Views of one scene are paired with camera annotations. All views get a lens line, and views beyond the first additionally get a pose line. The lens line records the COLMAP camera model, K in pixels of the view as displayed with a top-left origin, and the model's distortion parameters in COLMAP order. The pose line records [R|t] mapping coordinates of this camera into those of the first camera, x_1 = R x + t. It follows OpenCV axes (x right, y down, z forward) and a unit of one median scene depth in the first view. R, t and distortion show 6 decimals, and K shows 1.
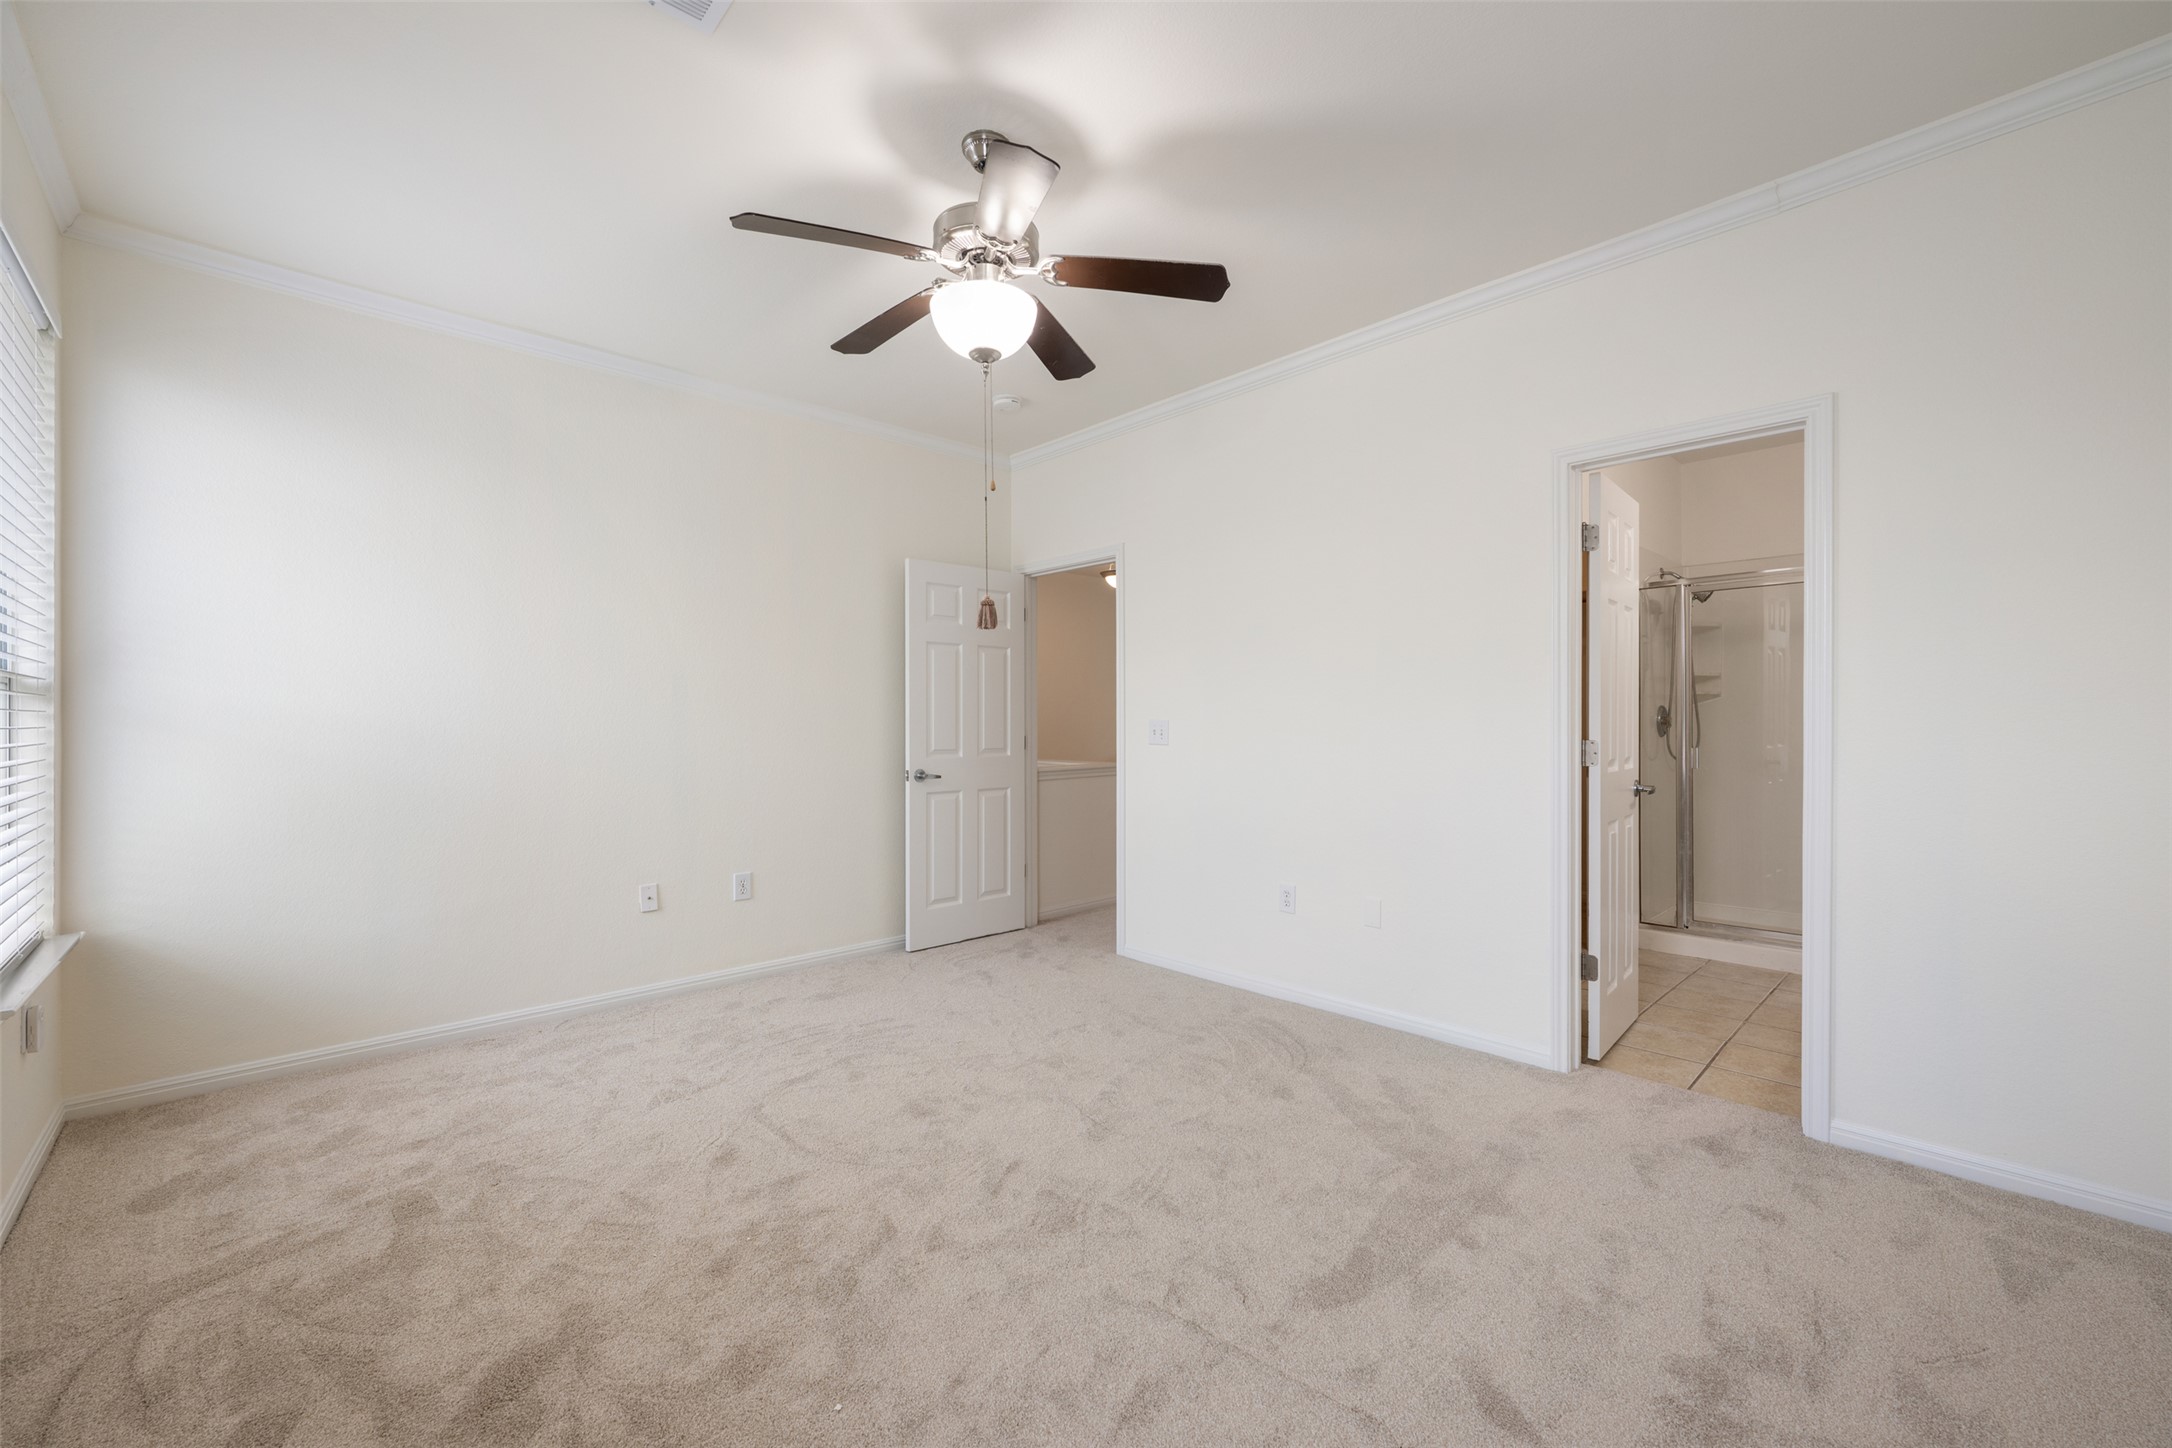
lens RADIAL K [[871.5, 0, 1092.7], [0, 871.5, 746.9], [0, 0, 1]] dist [-0.006231, 0.000866]
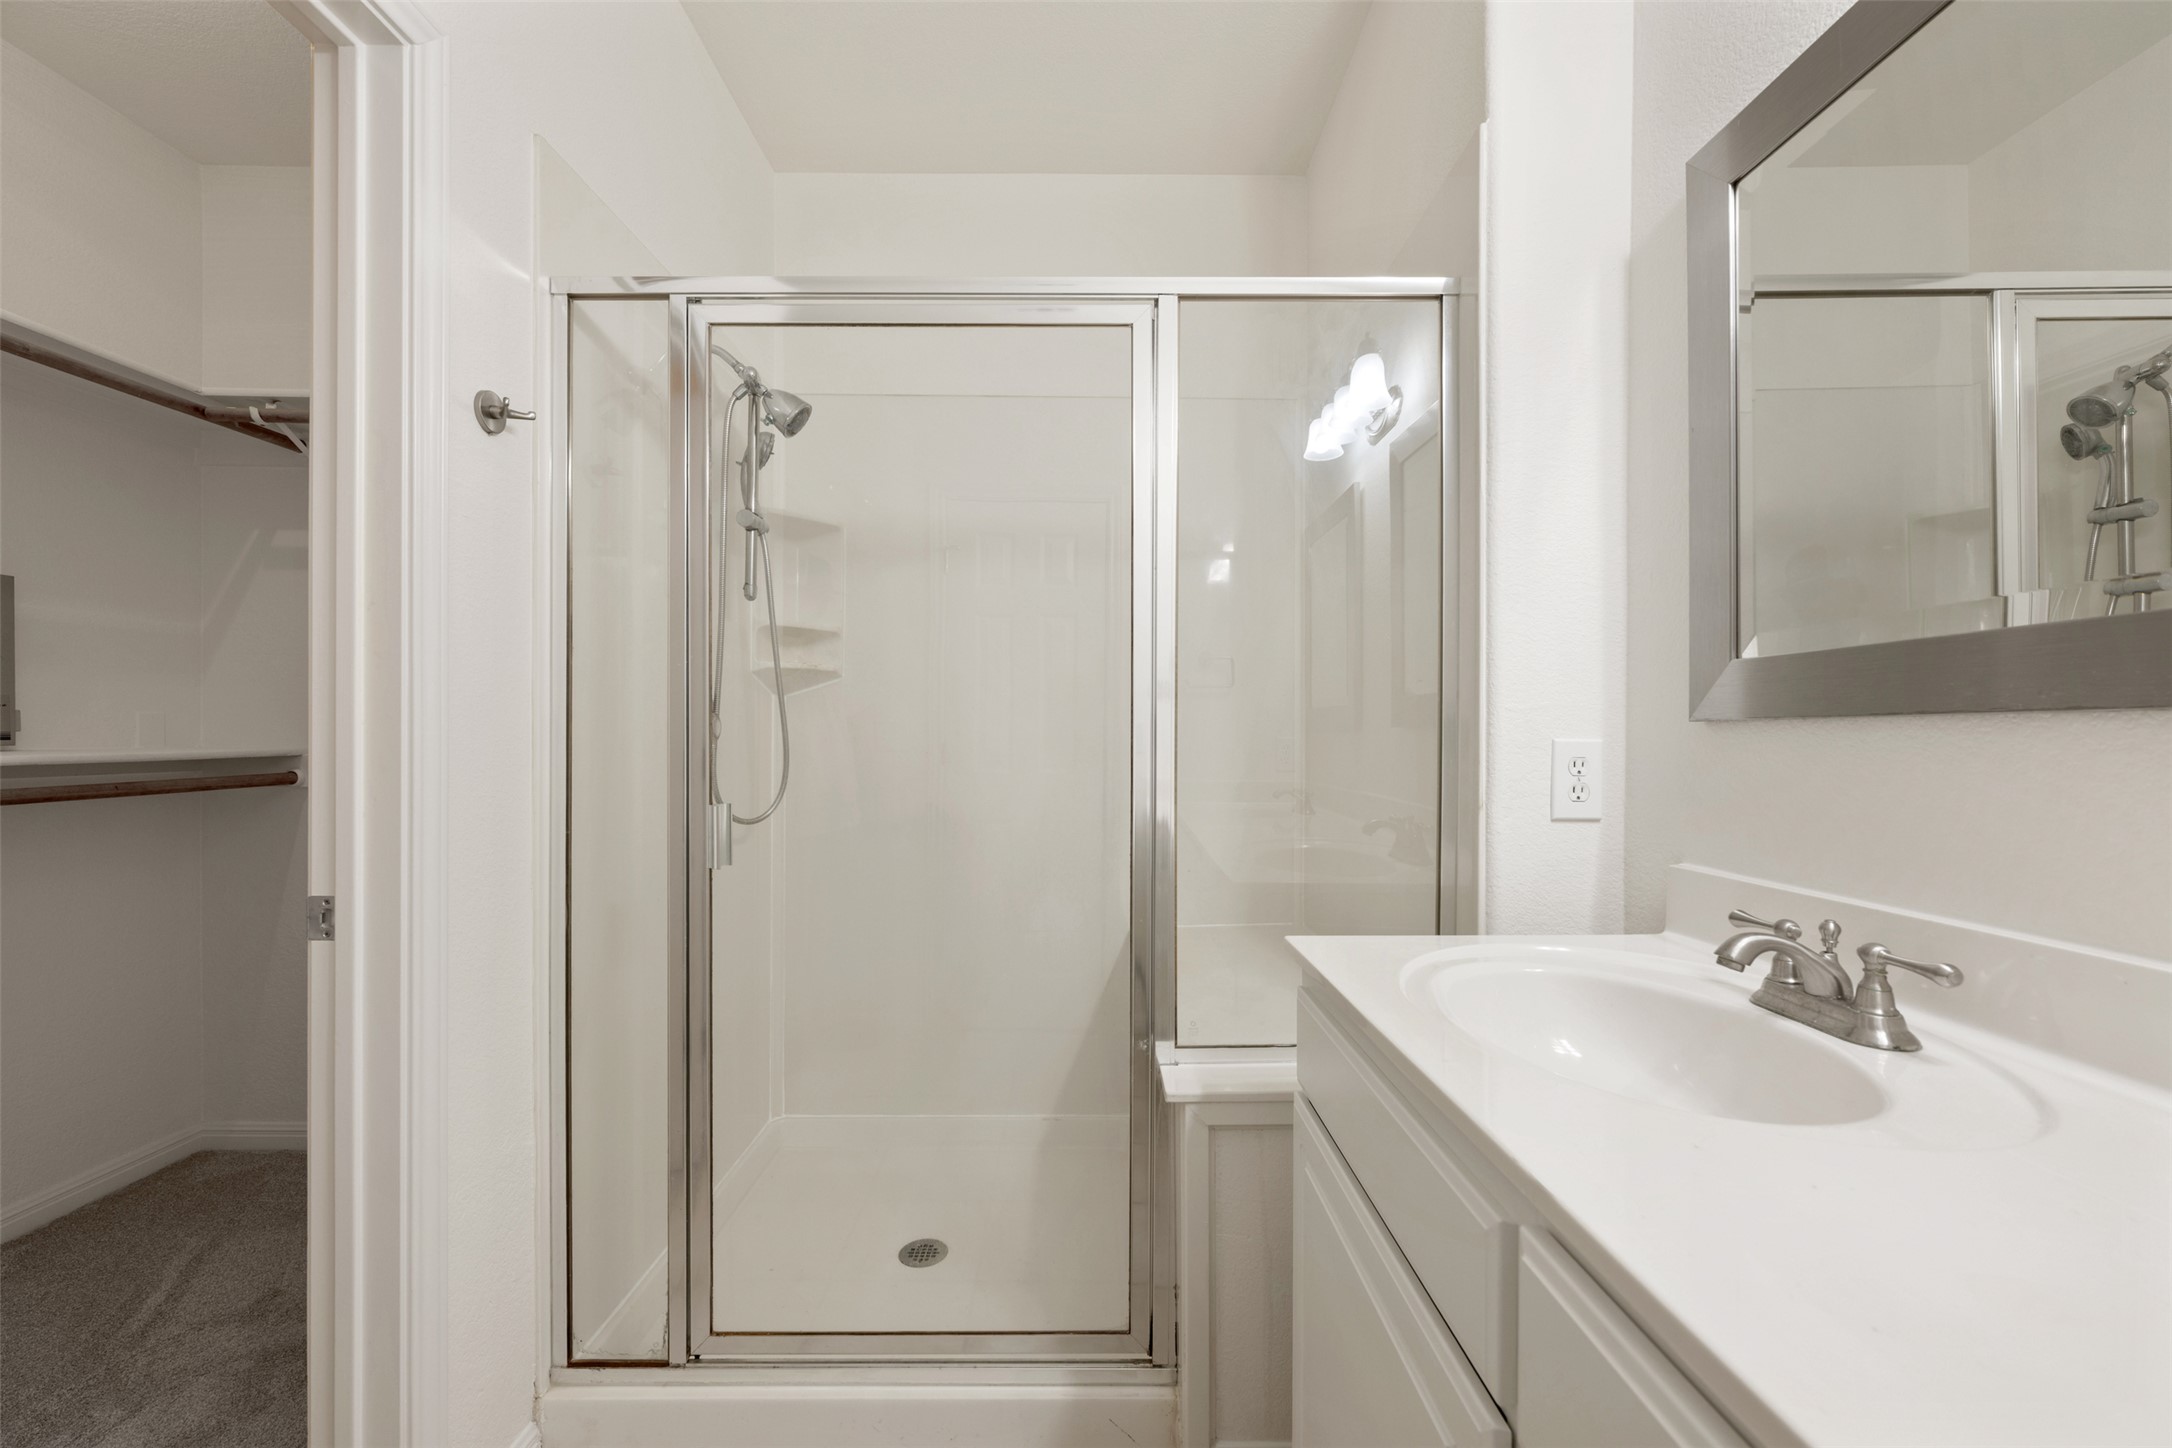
lens RADIAL K [[871.5, 0, 1083.5], [0, 871.5, 743.7], [0, 0, 1]] dist [-0.006231, 0.000866]
pose [[0.689172, -0.014684, 0.724449, 0.476417], [-0.005301, 0.999666, 0.025306, -0.034978], [-0.724578, -0.021280, 0.688864, 0.585714]]
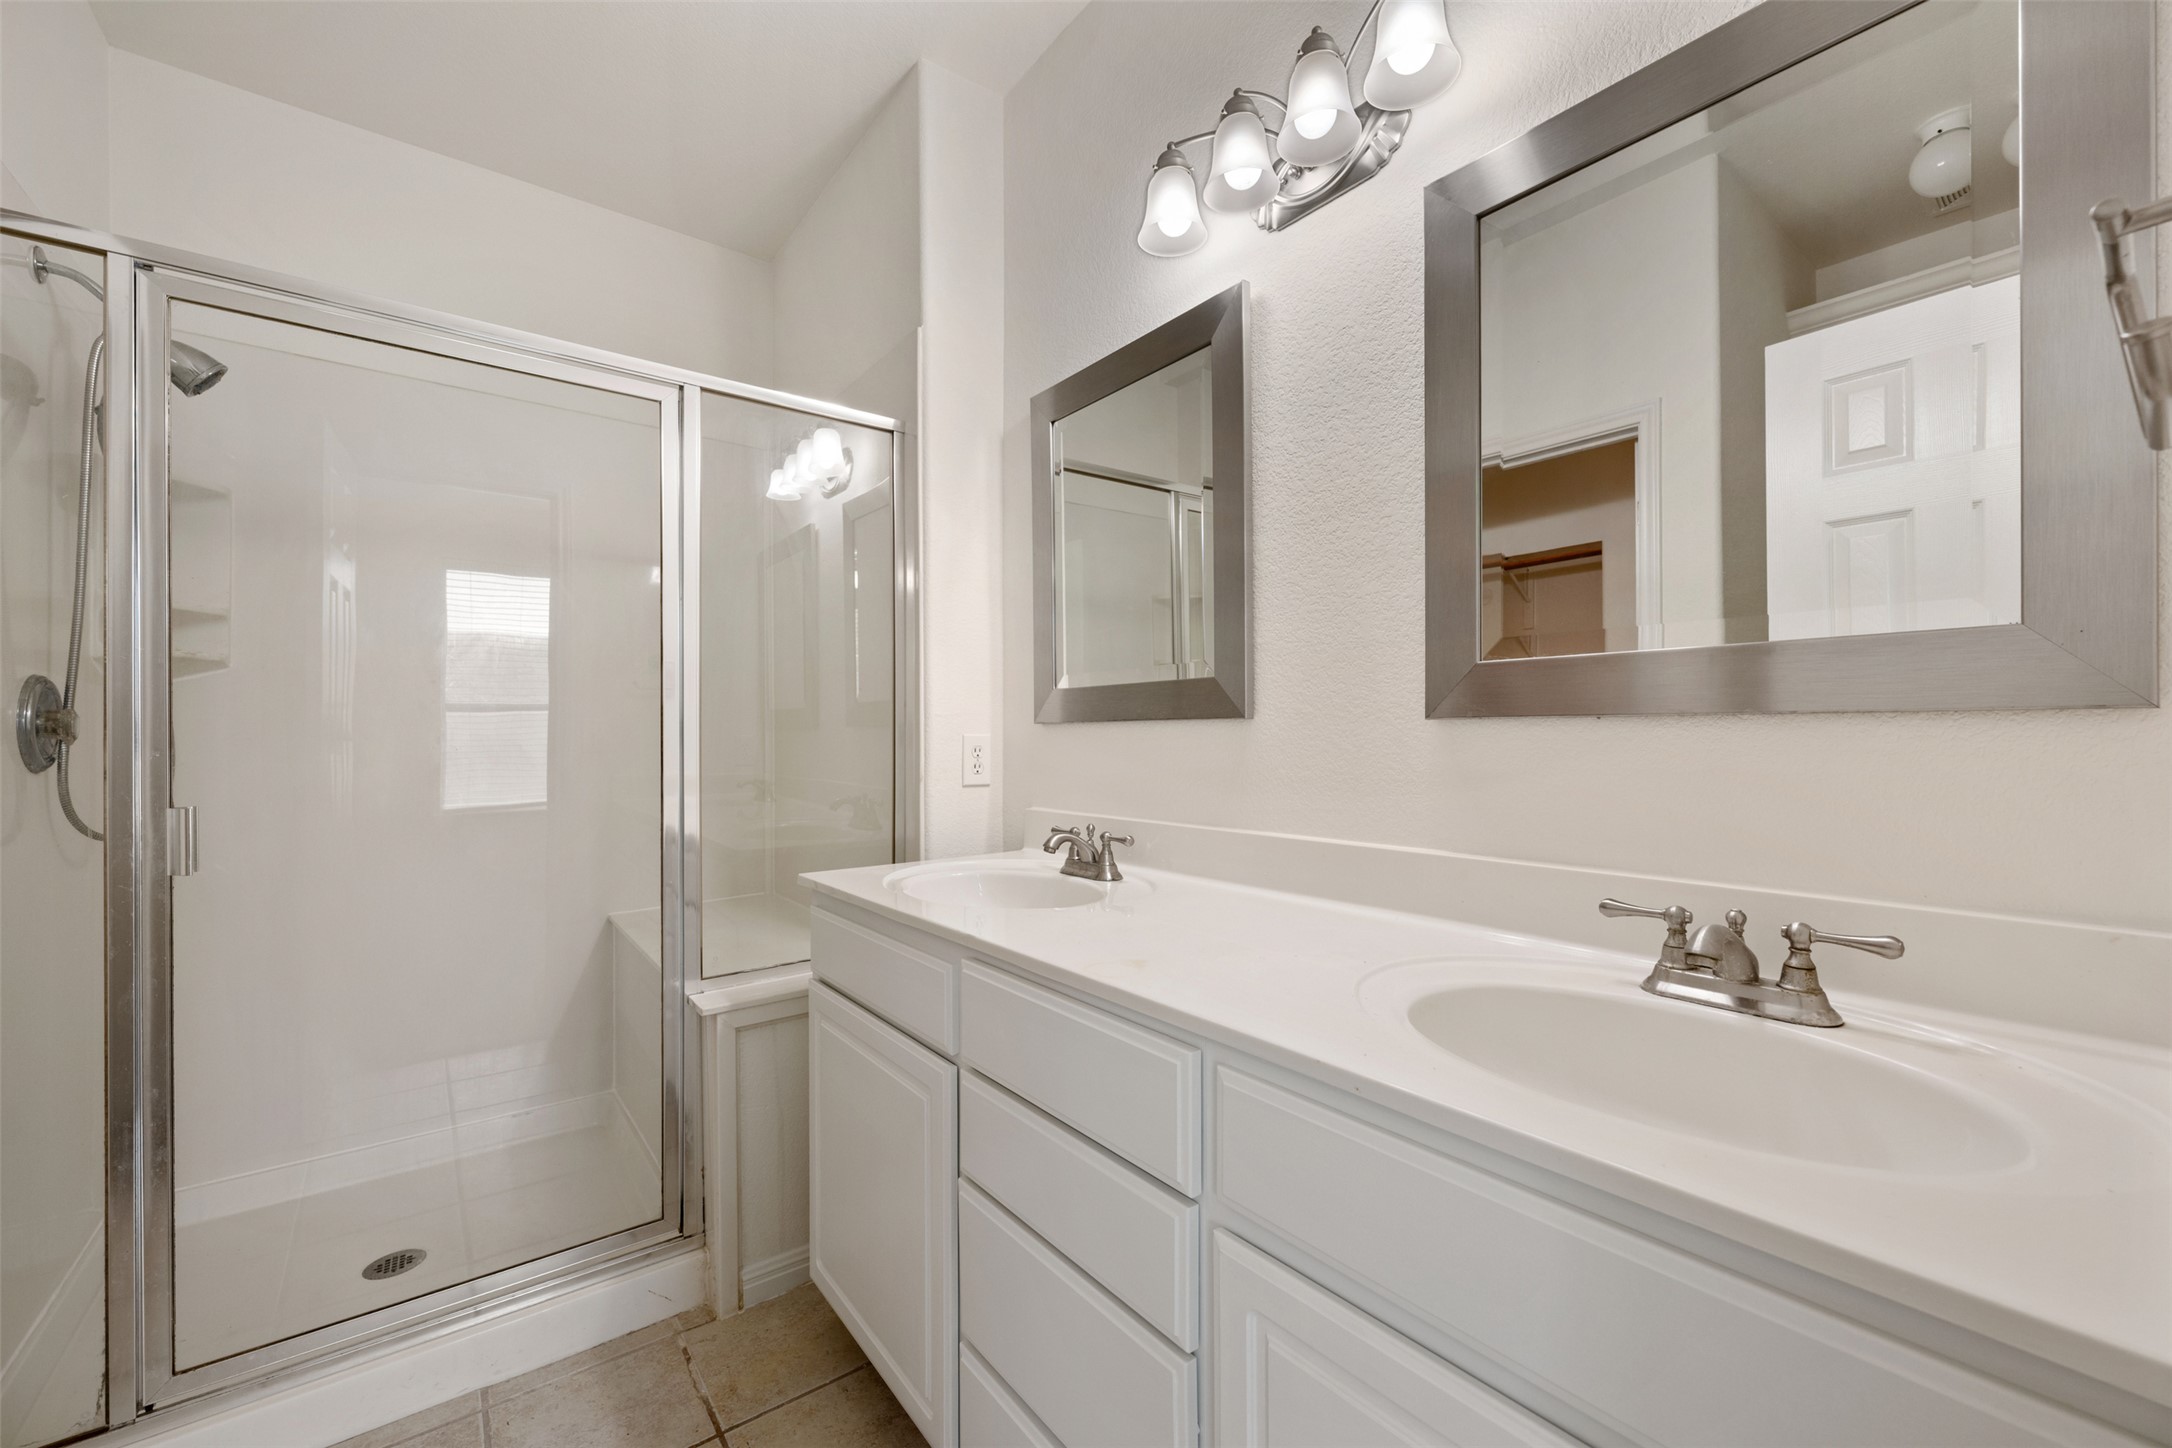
lens RADIAL K [[871.5, 0, 1088.8], [0, 871.5, 733.3], [0, 0, 1]] dist [-0.006231, 0.000866]
pose [[0.106831, -0.007756, 0.994247, 0.365982], [-0.010575, 0.999904, 0.008936, -0.035370], [-0.994221, -0.011469, 0.106739, 0.561942]]
